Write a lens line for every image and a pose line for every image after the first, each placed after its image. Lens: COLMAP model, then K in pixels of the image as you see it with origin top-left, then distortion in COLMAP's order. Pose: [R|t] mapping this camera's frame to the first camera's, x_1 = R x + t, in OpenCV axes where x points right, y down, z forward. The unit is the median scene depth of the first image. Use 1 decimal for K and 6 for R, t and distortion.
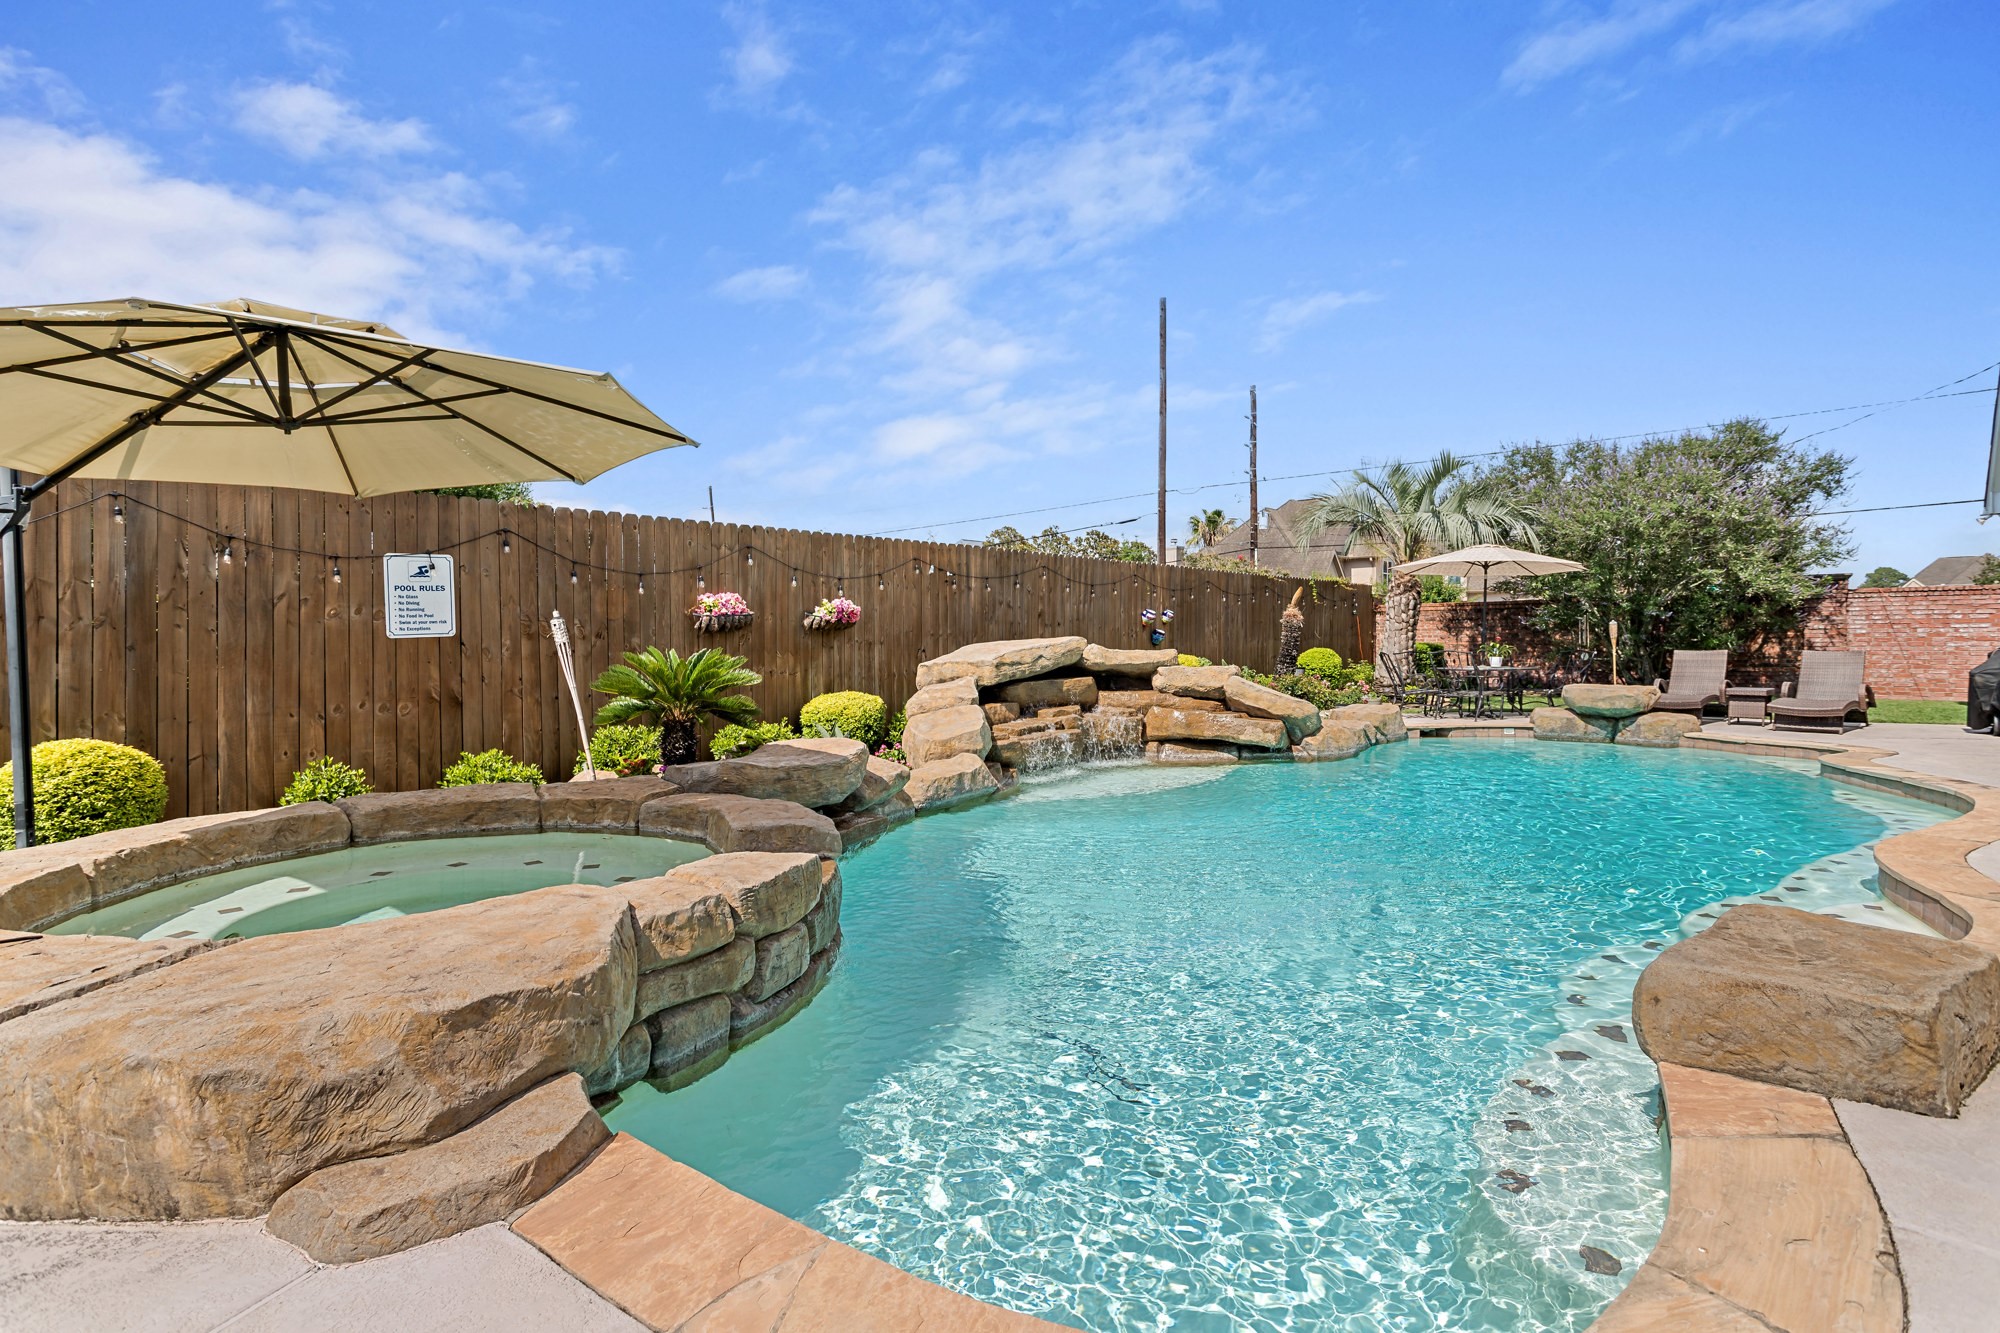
lens RADIAL K [[972.8, 0, 1007.1], [0, 972.8, 659.6], [0, 0, 1]] dist [0.003010, 0.000178]
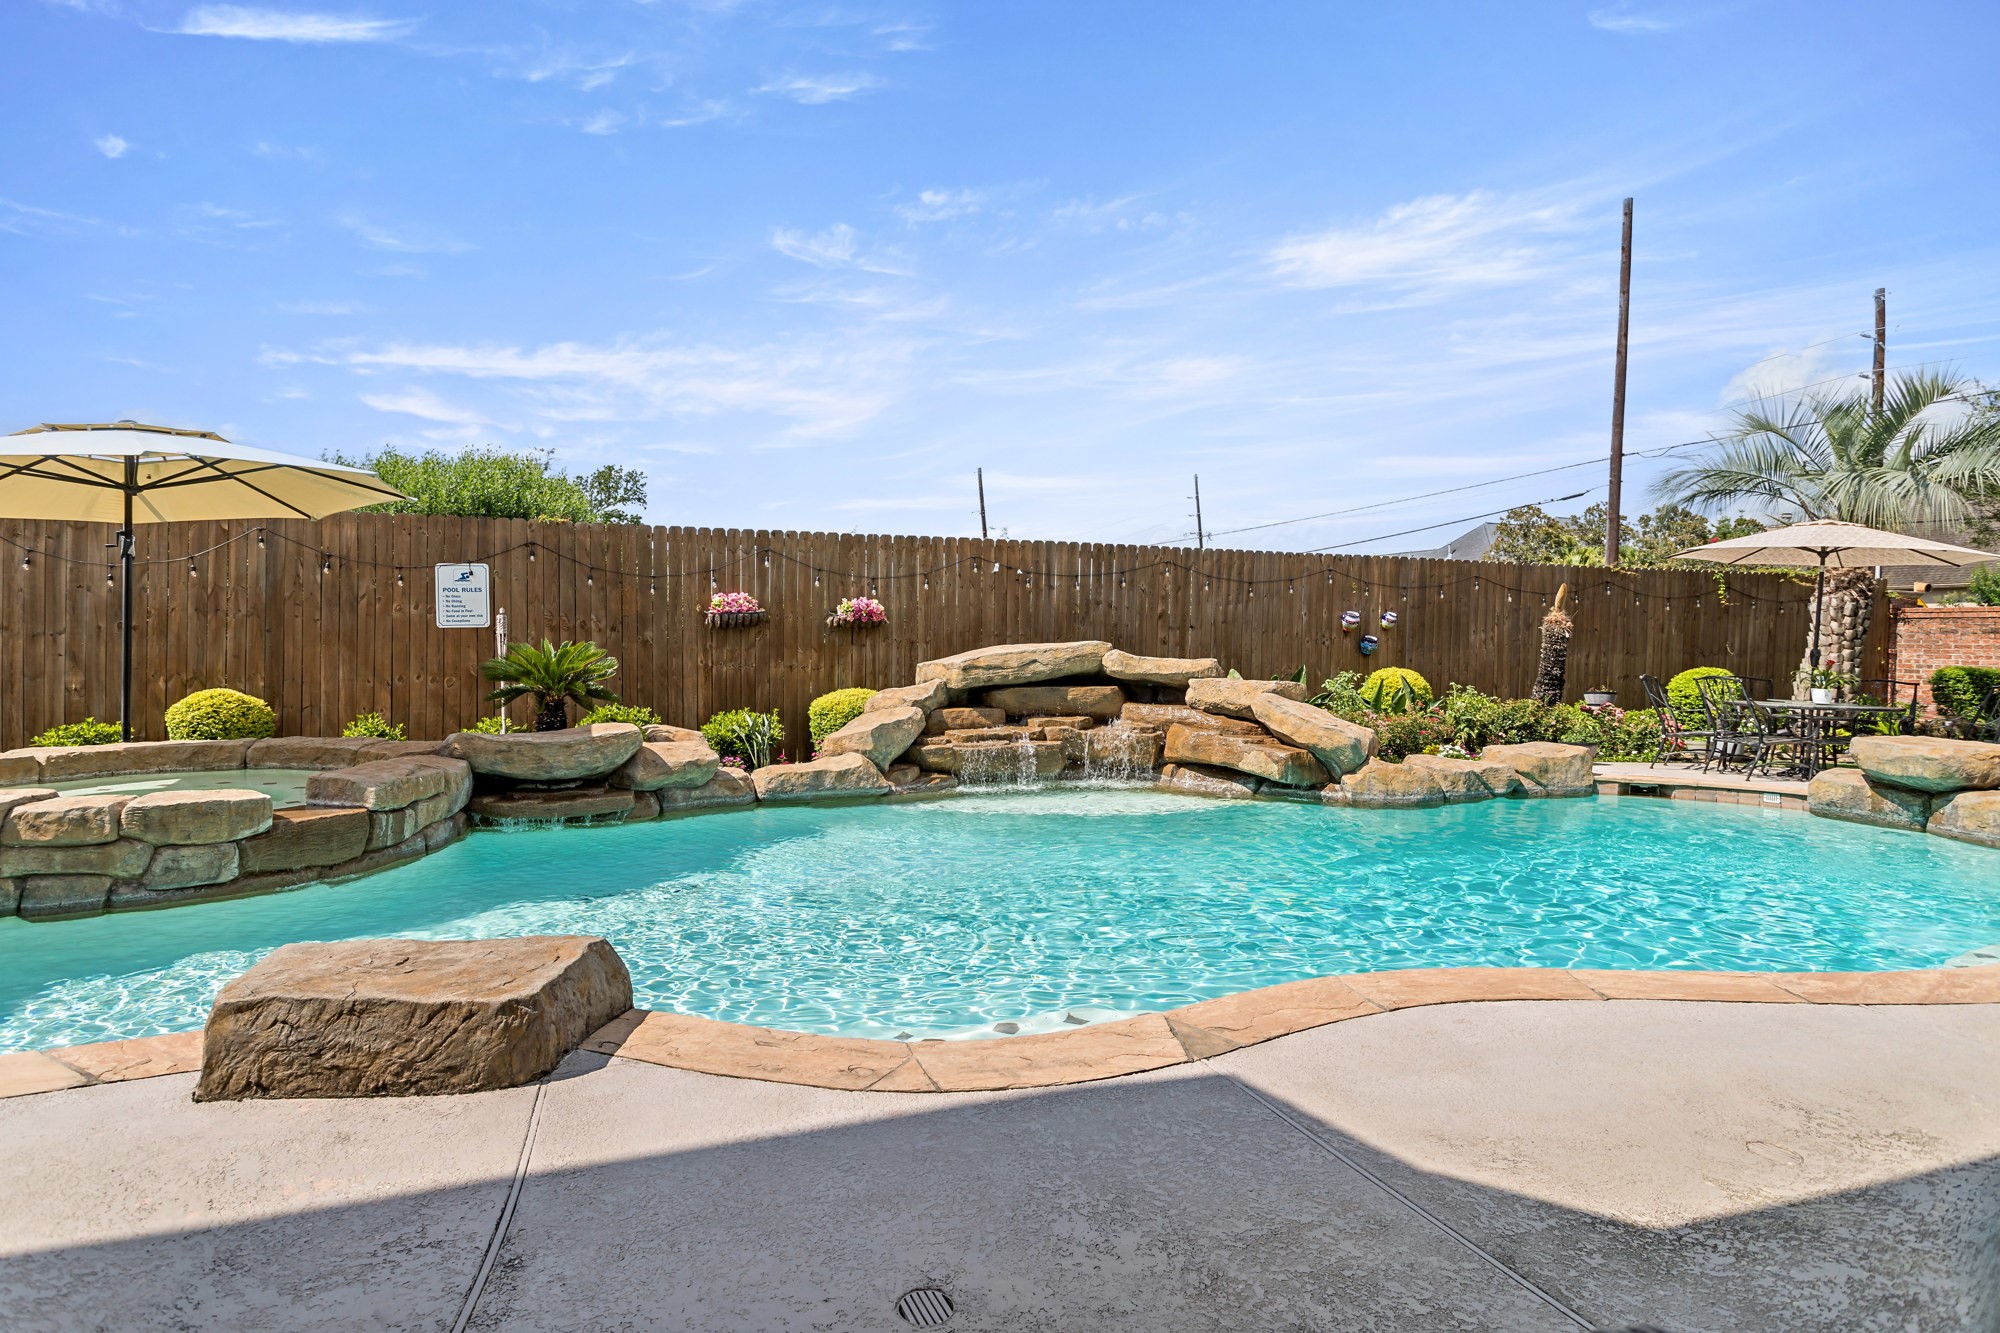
lens RADIAL K [[1070.7, 0, 997.7], [0, 1070.7, 660.3], [0, 0, 1]] dist [-0.000718, 0.002613]
pose [[0.854057, 0.035832, -0.518944, 0.566669], [-0.035491, 0.999314, 0.010591, -0.014521], [0.518967, 0.009372, 0.854743, 0.109036]]
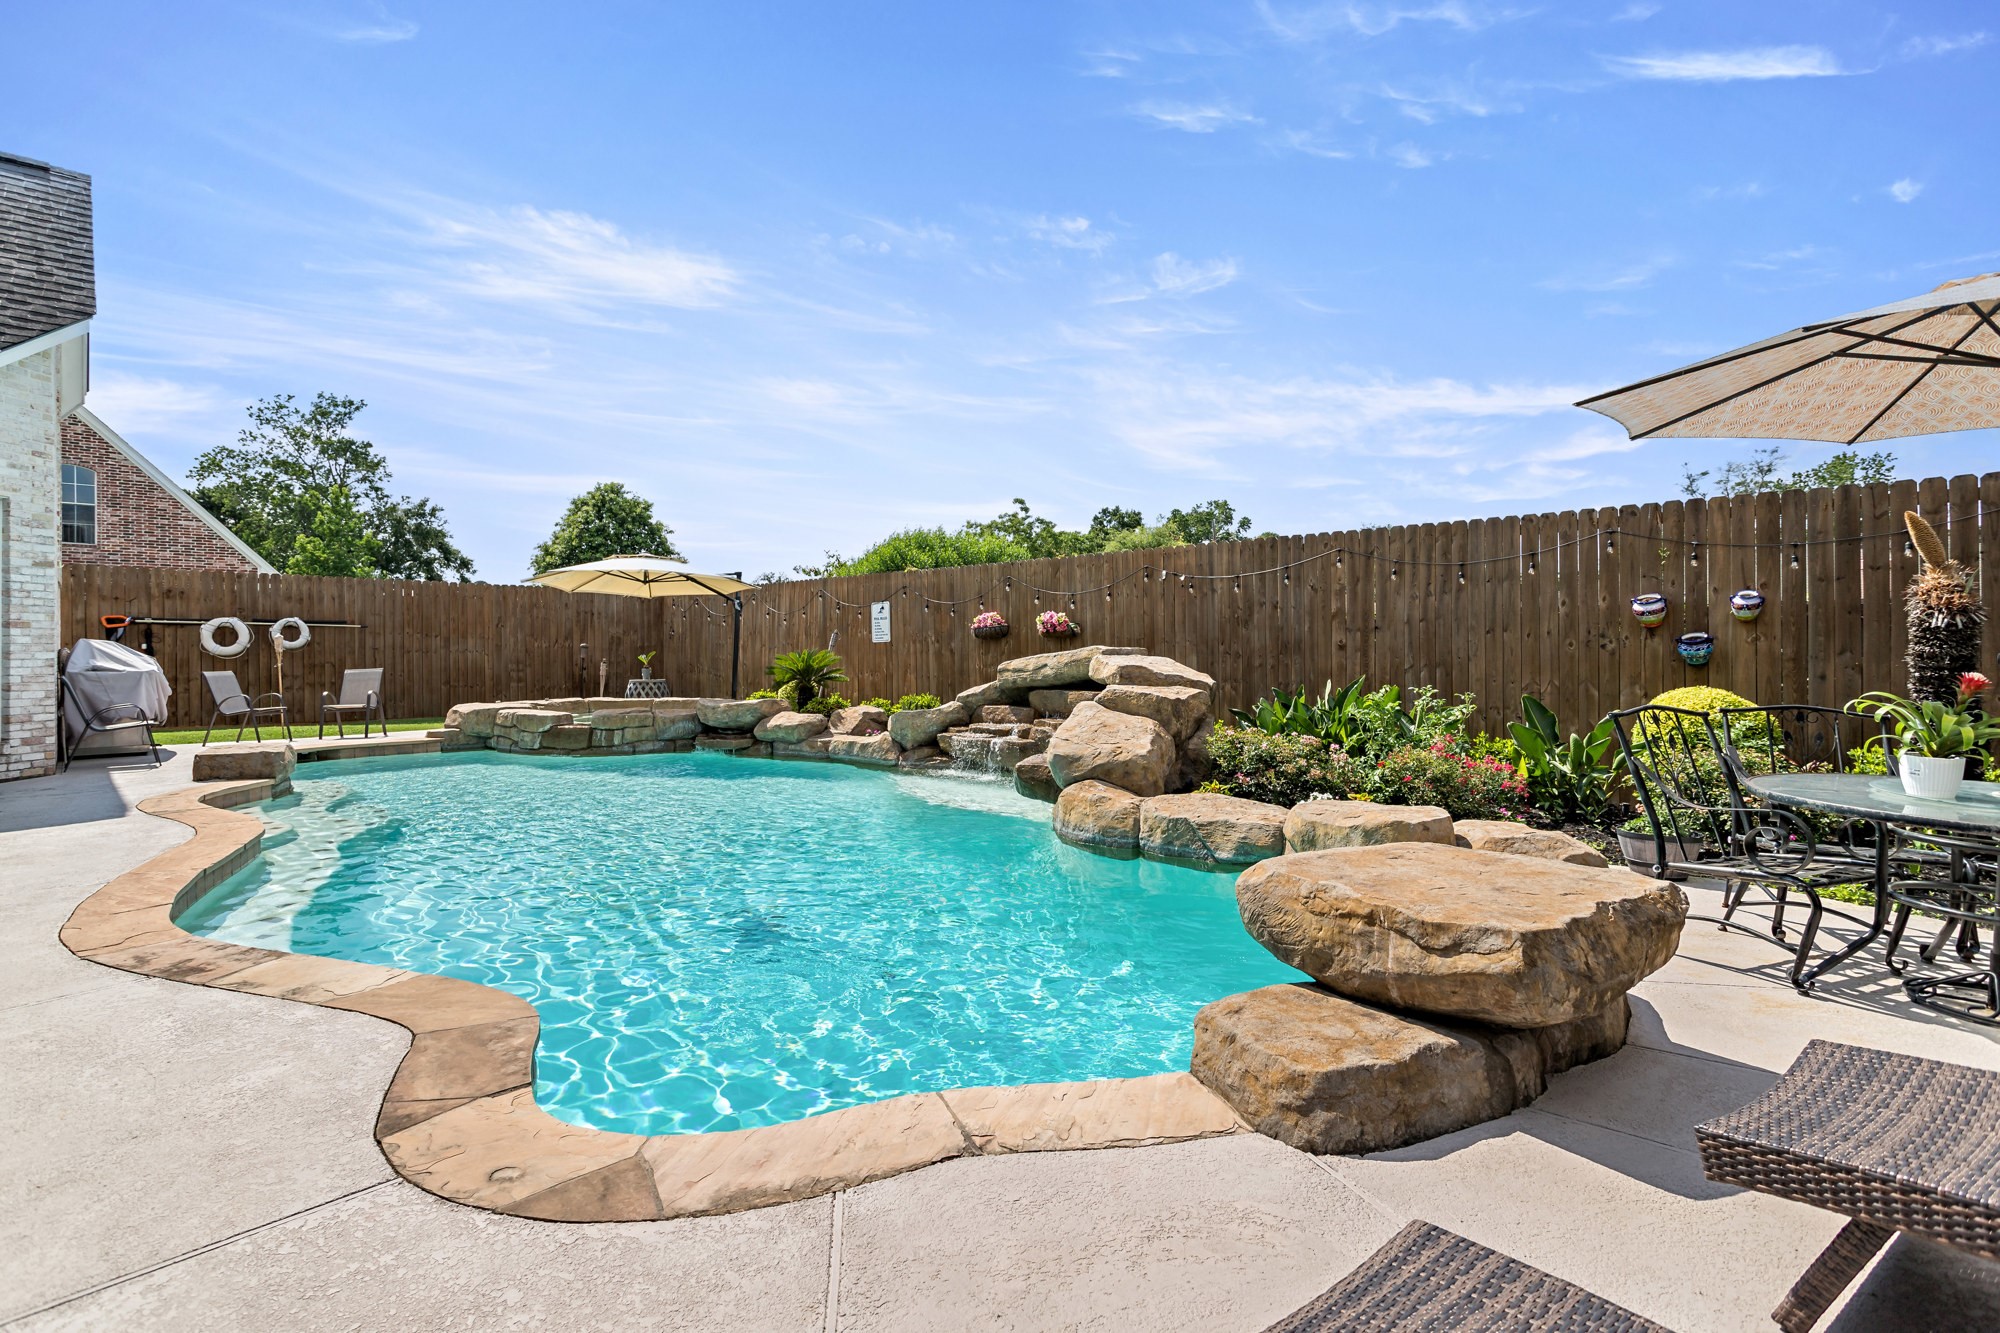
lens RADIAL K [[972.3, 0, 1001.3], [0, 972.3, 639.9], [0, 0, 1]] dist [0.006371, 0.000351]
pose [[-0.124046, 0.009218, -0.992234, 1.089535], [-0.020359, 0.999723, 0.011832, -0.042493], [0.992068, 0.021669, -0.123824, 1.136091]]
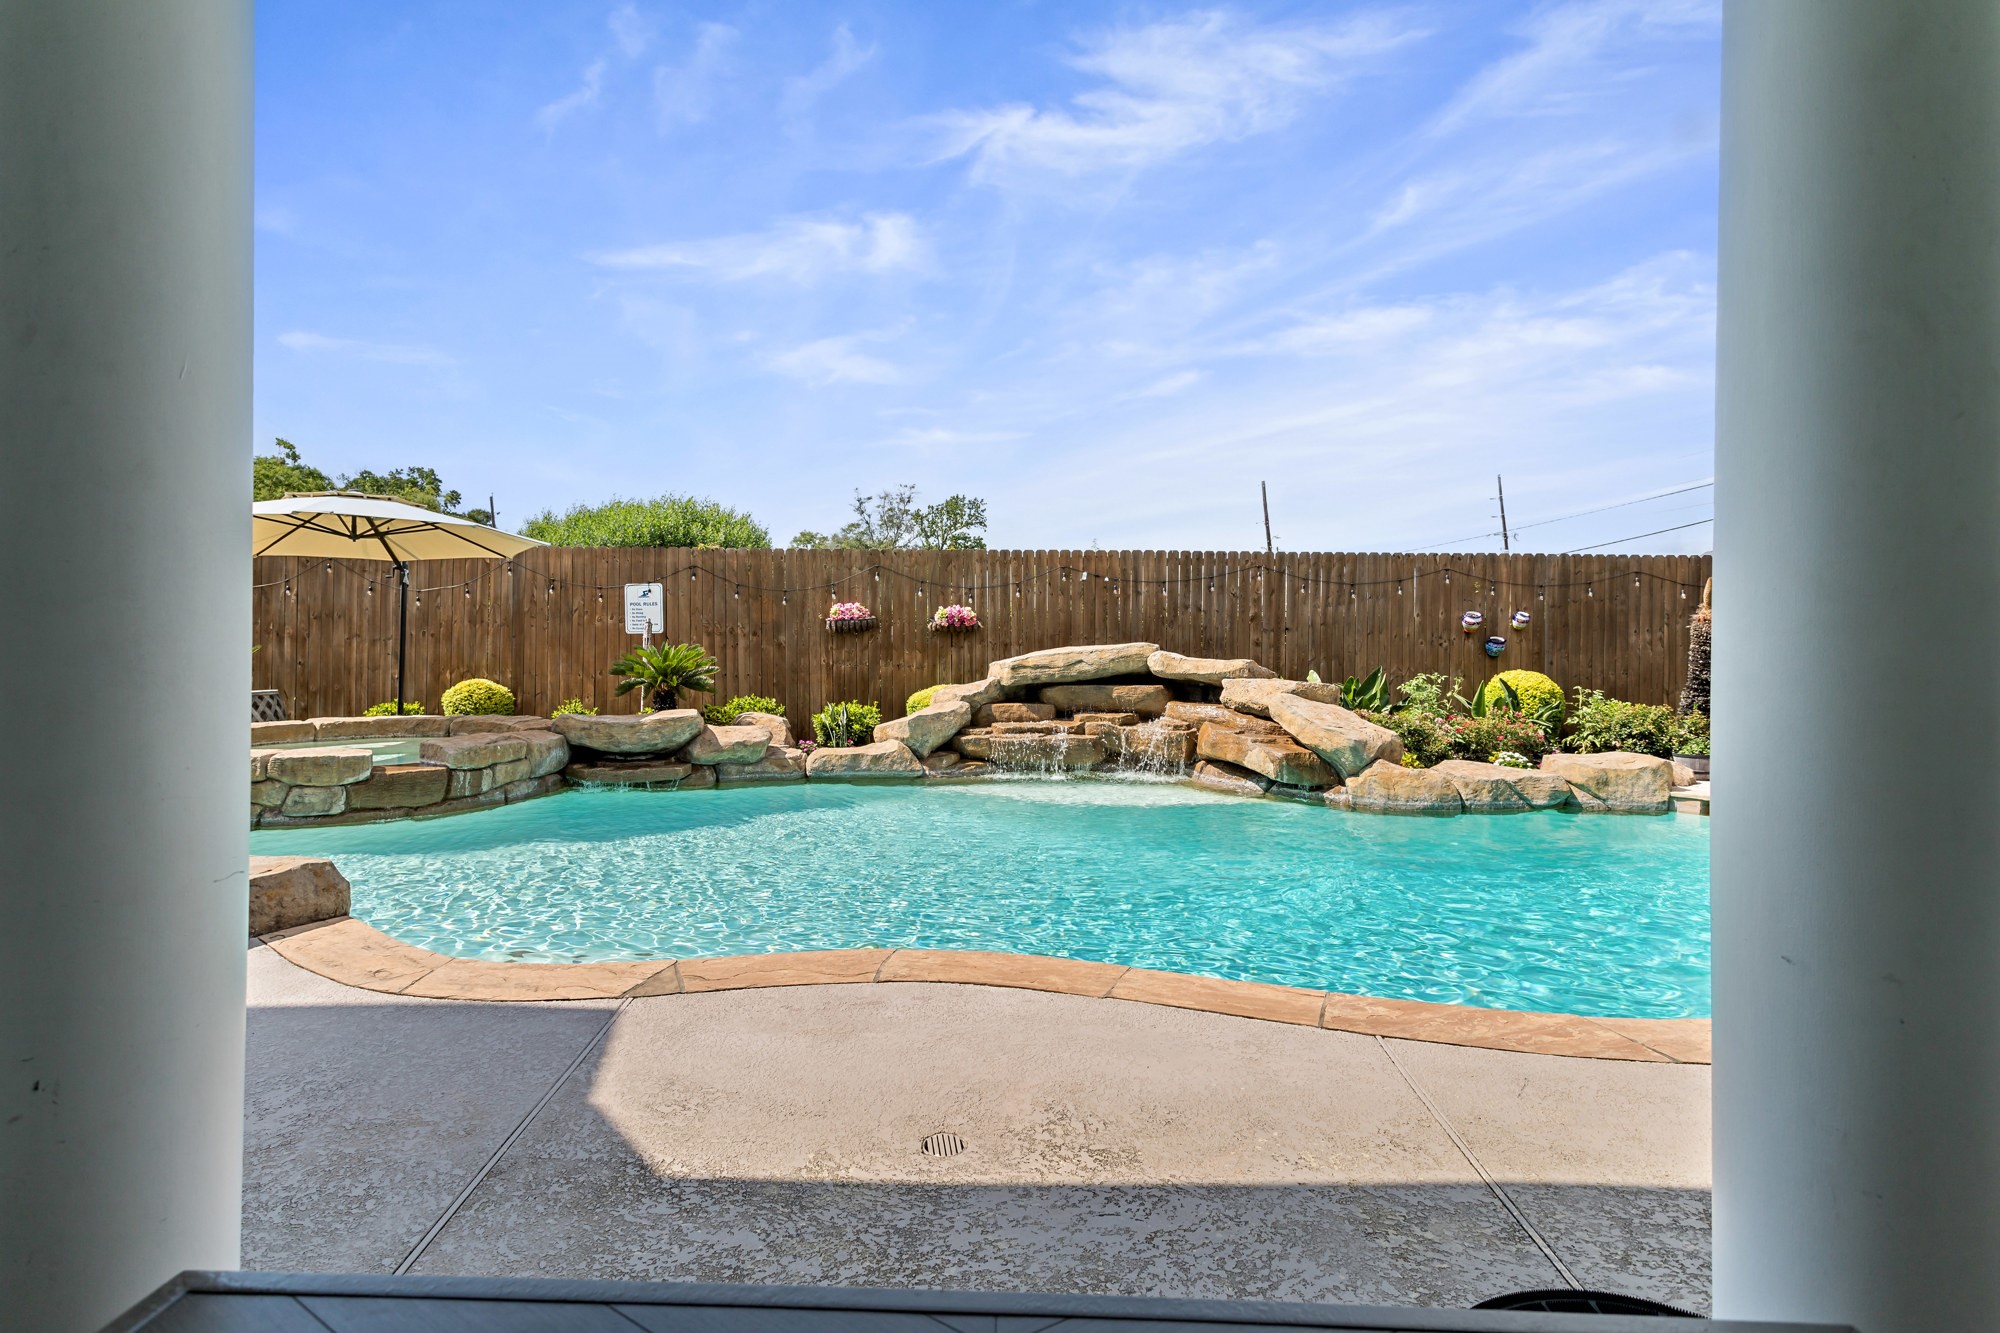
lens RADIAL K [[973.2, 0, 990.9], [0, 973.2, 640.8], [0, 0, 1]] dist [0.004157, -0.000300]
pose [[0.635447, 0.021946, -0.771832, 0.800311], [-0.034215, 0.999414, 0.000248, -0.023013], [0.771386, 0.026251, 0.635826, 0.296404]]
